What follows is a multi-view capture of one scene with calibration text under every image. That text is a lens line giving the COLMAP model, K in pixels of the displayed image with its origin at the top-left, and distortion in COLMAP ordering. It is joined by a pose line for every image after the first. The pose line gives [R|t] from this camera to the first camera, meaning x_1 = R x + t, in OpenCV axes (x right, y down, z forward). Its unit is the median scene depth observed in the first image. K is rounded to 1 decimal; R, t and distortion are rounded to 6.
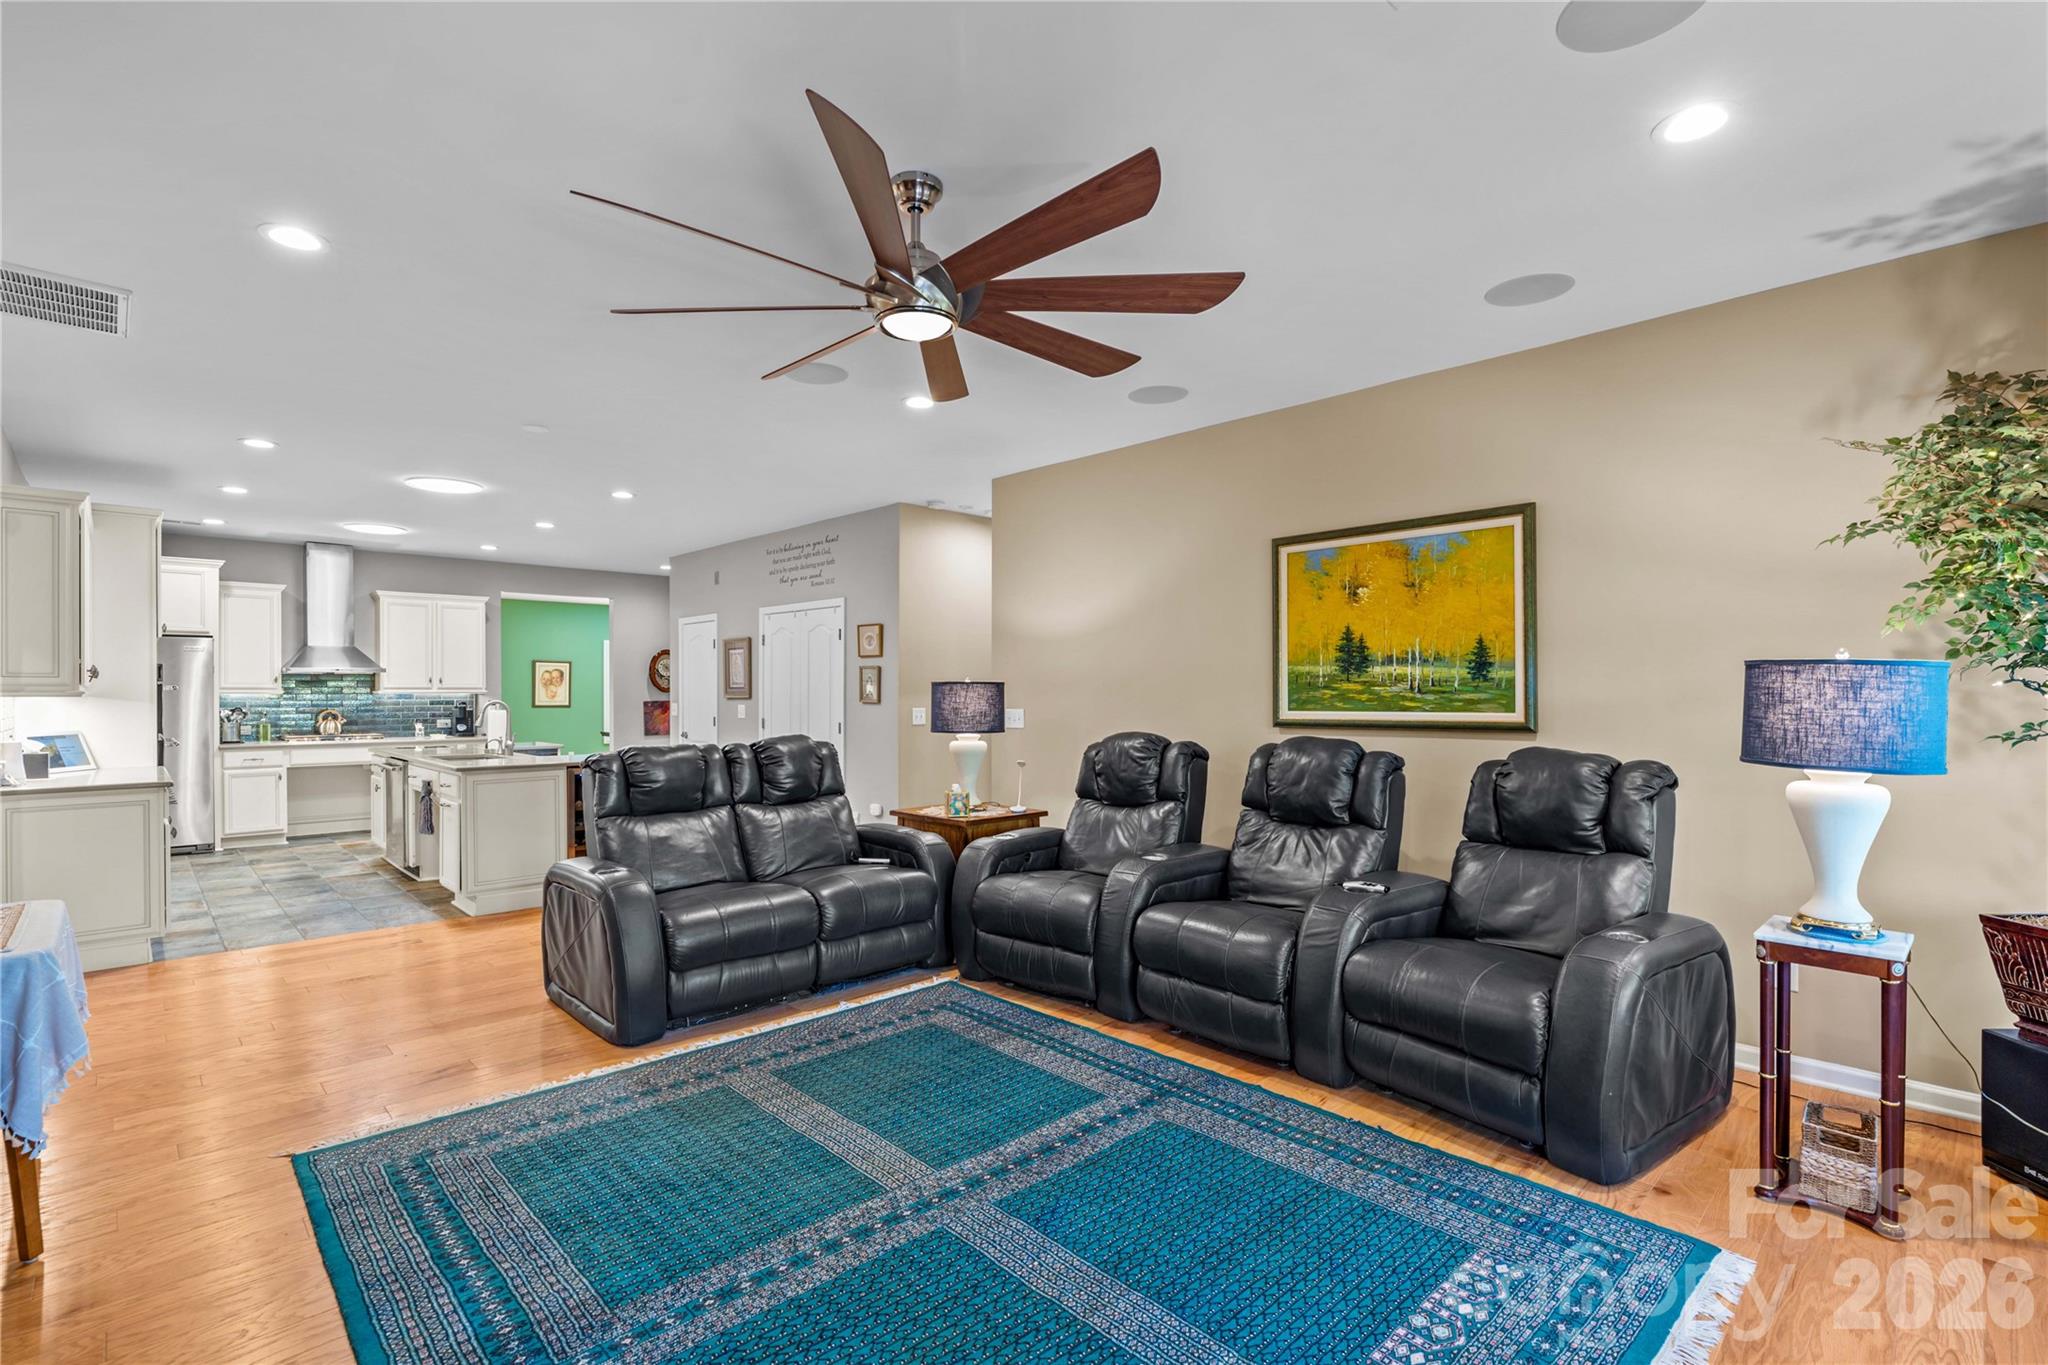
lens RADIAL K [[941.2, 0, 1020.7], [0, 941.2, 695.7], [0, 0, 1]] dist [-0.017708, 0.005077]
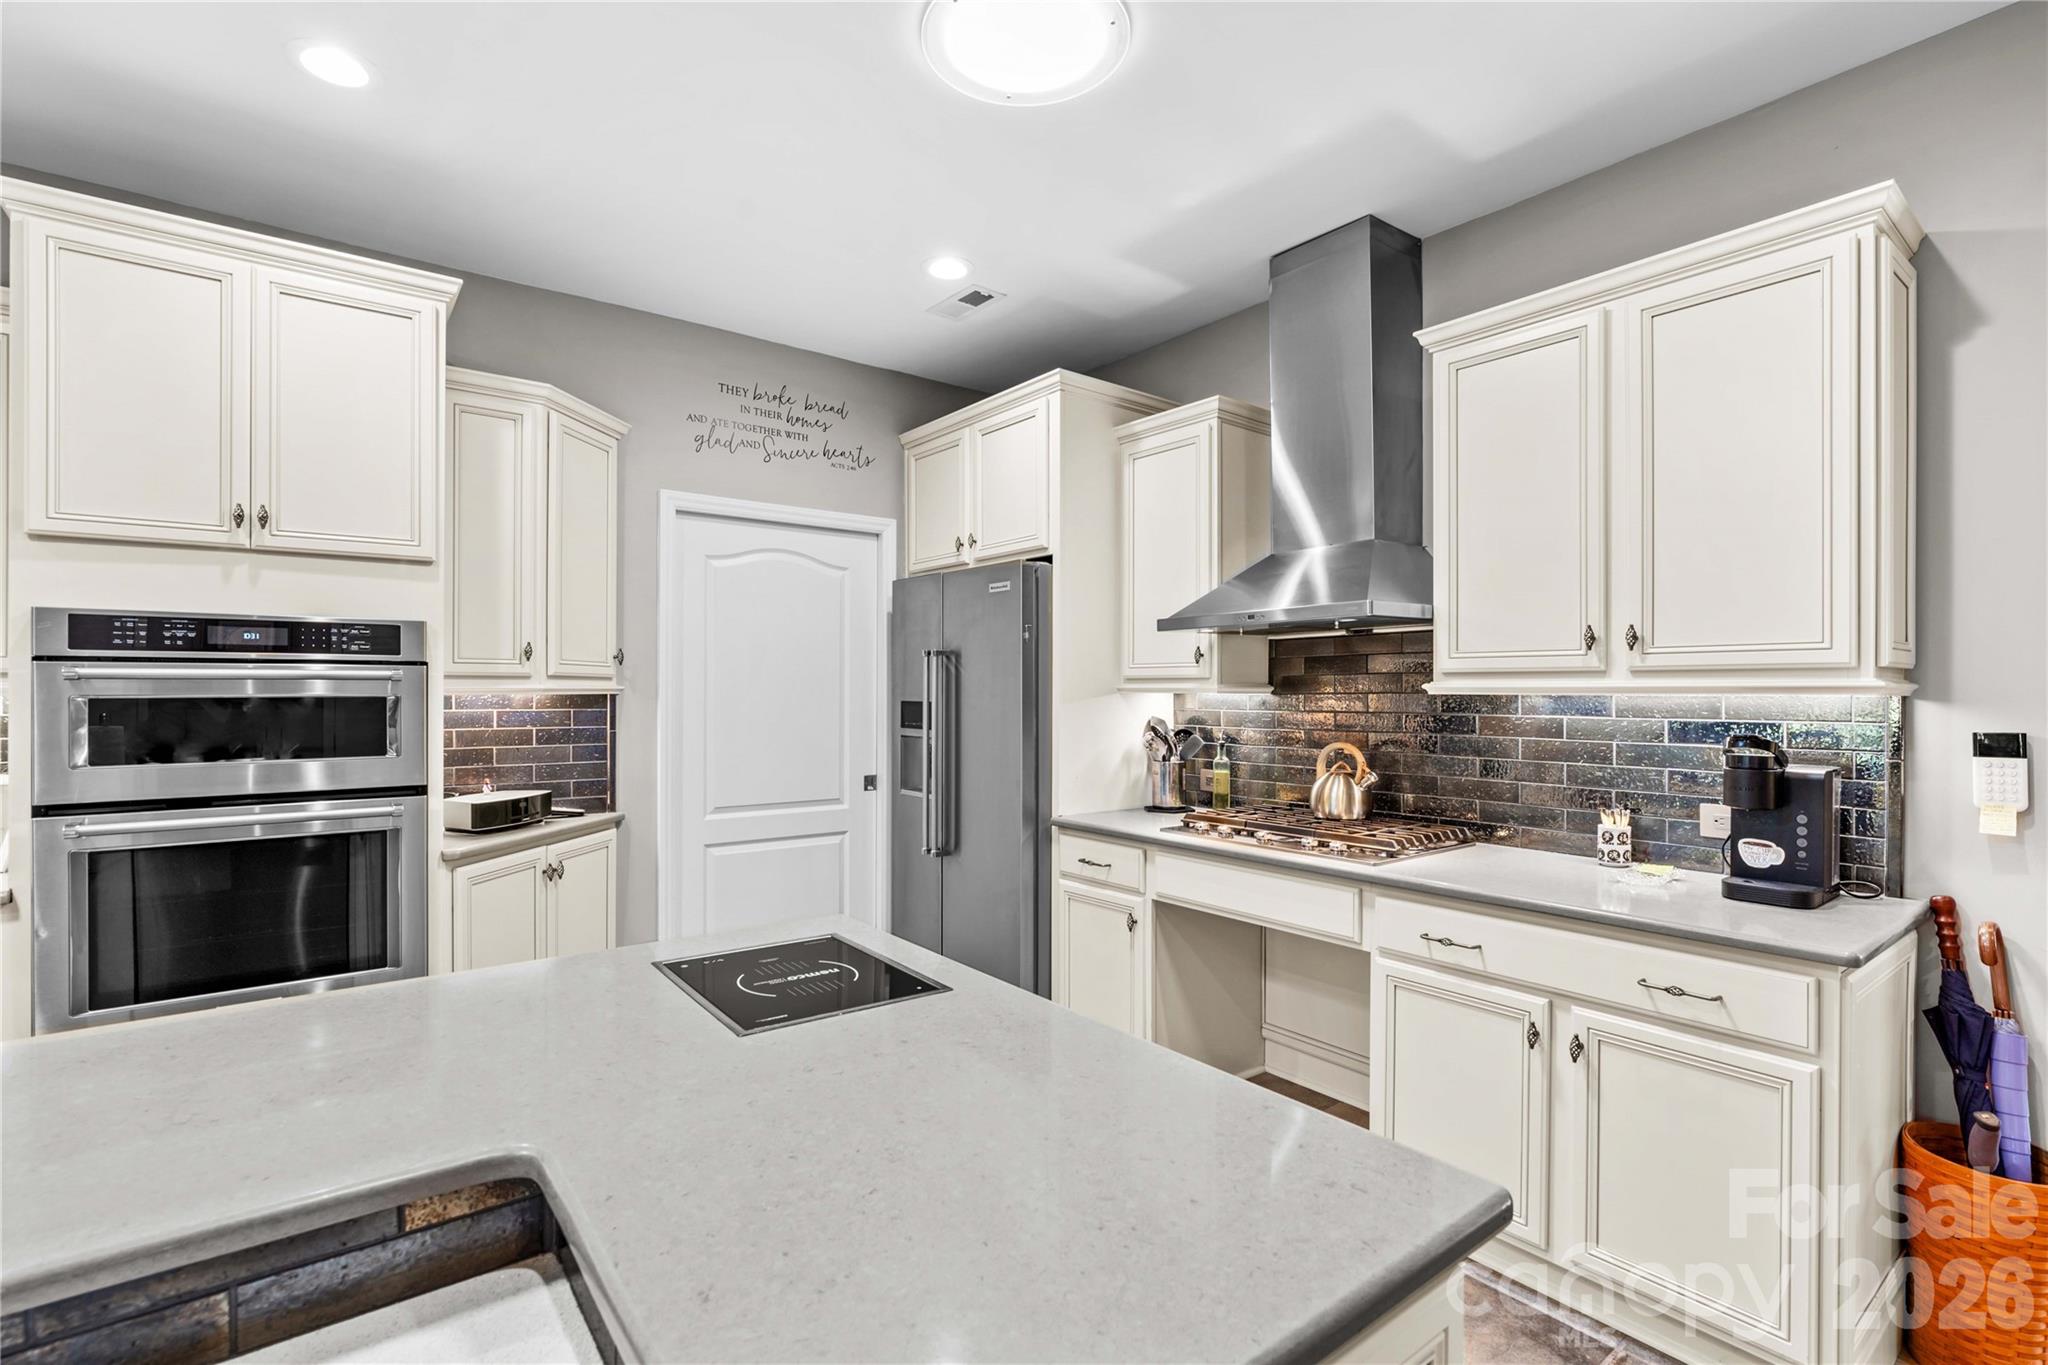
lens RADIAL K [[941.2, 0, 1018.8], [0, 941.2, 689.7], [0, 0, 1]] dist [-0.017708, 0.005077]
pose [[-0.114843, 0.001112, -0.993383, -0.754179], [-0.006196, 0.999979, 0.001835, -0.006154], [0.993364, 0.006366, -0.114834, 1.762309]]
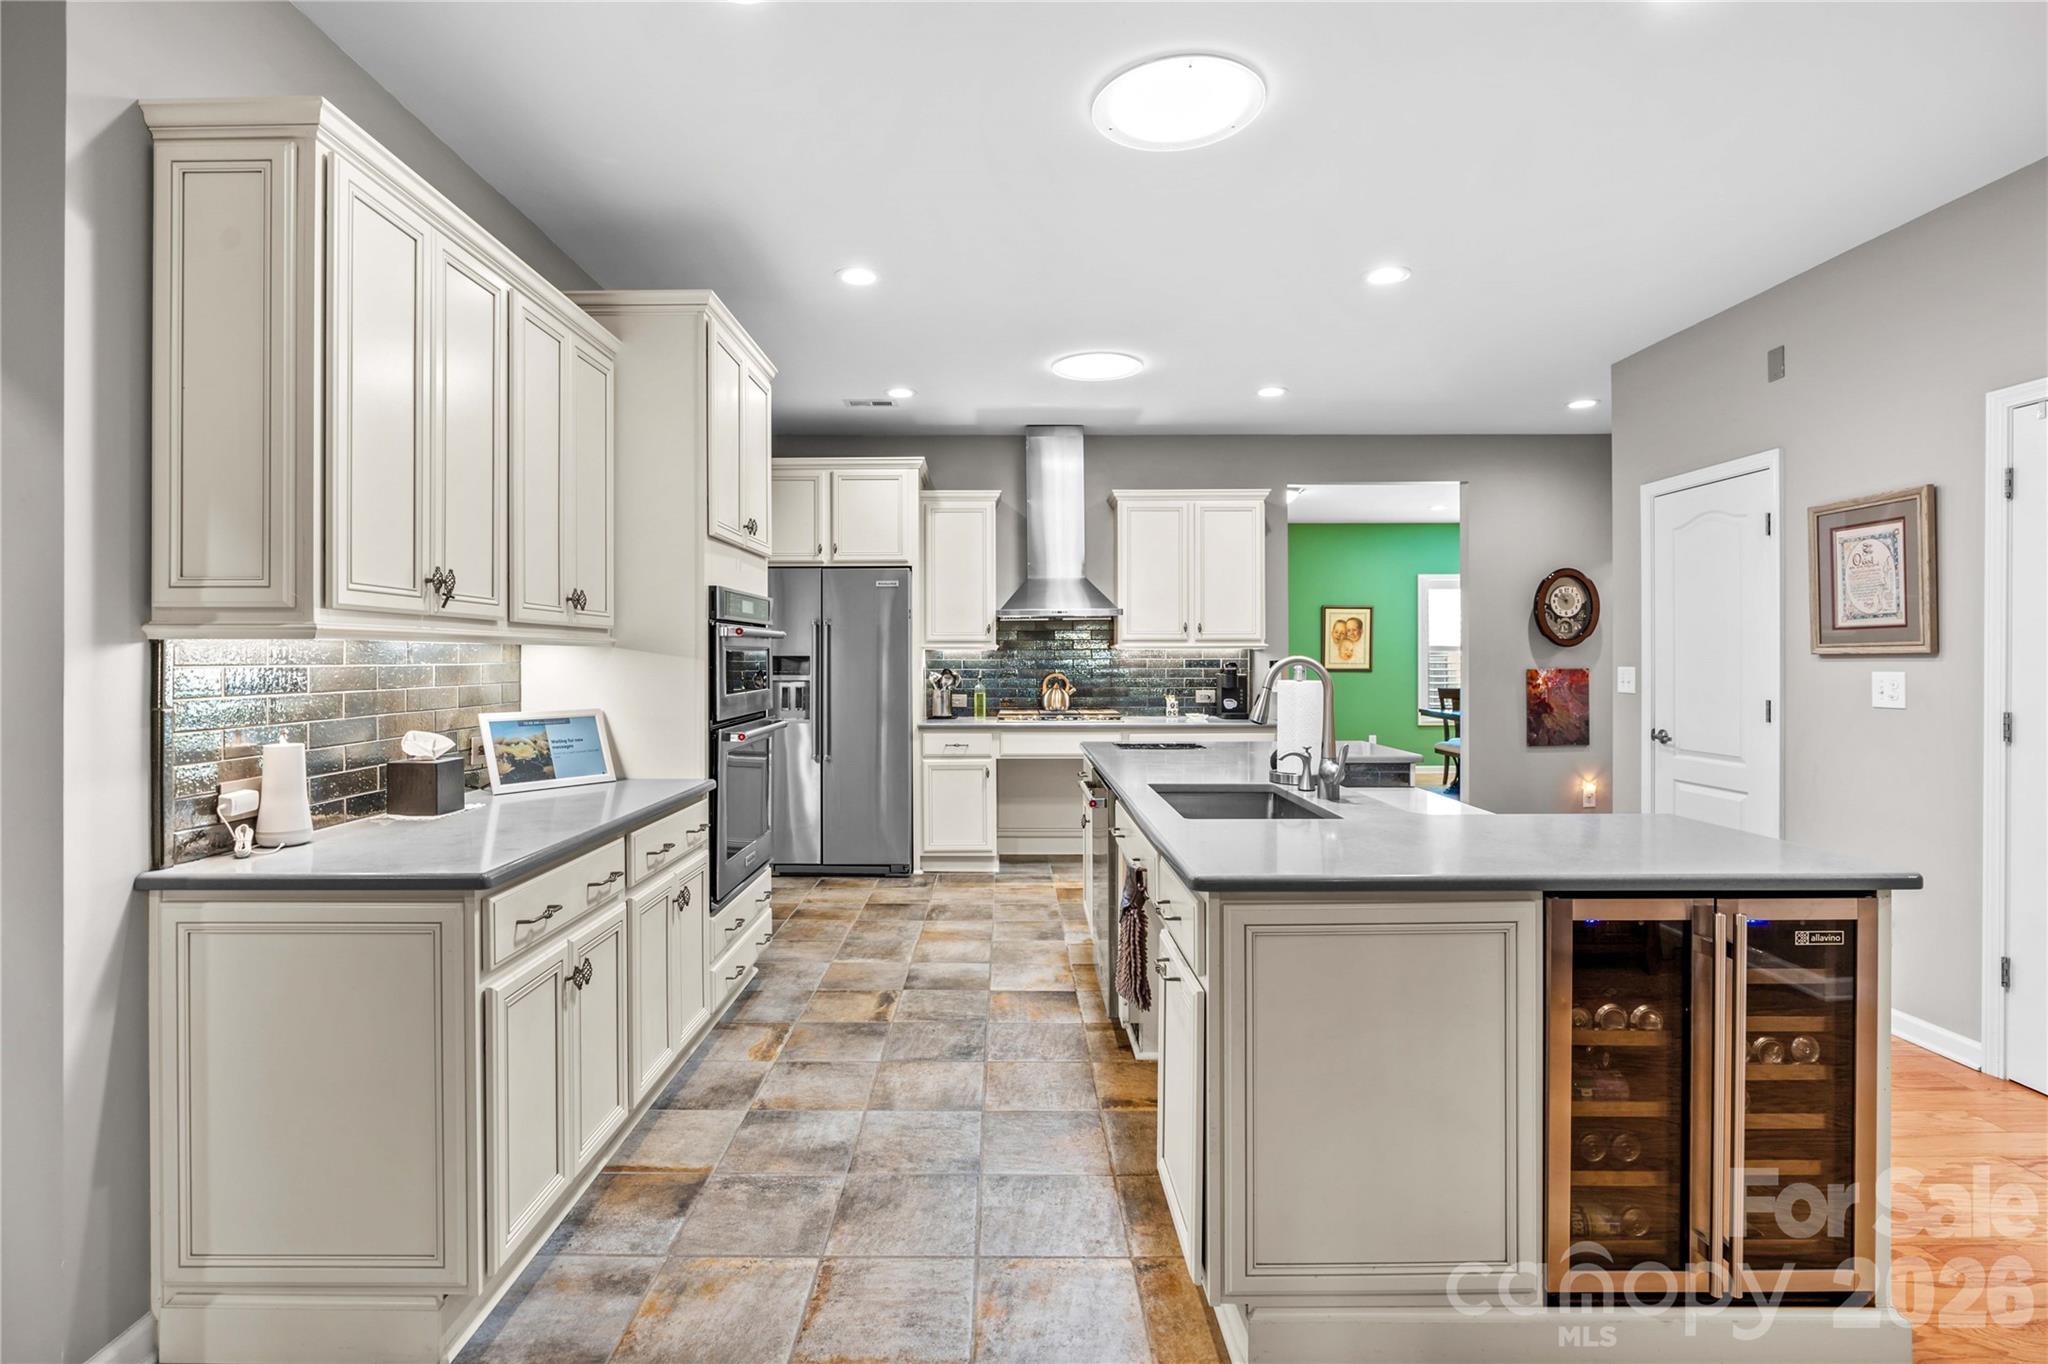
lens RADIAL K [[979.5, 0, 999.3], [0, 979.5, 654.5], [0, 0, 1]] dist [-0.019973, 0.004151]
pose [[0.712058, -0.001469, -0.702119, -0.520282], [-0.002166, 0.999988, -0.004288, 0.009047], [0.702118, 0.004574, 0.712046, 0.892221]]
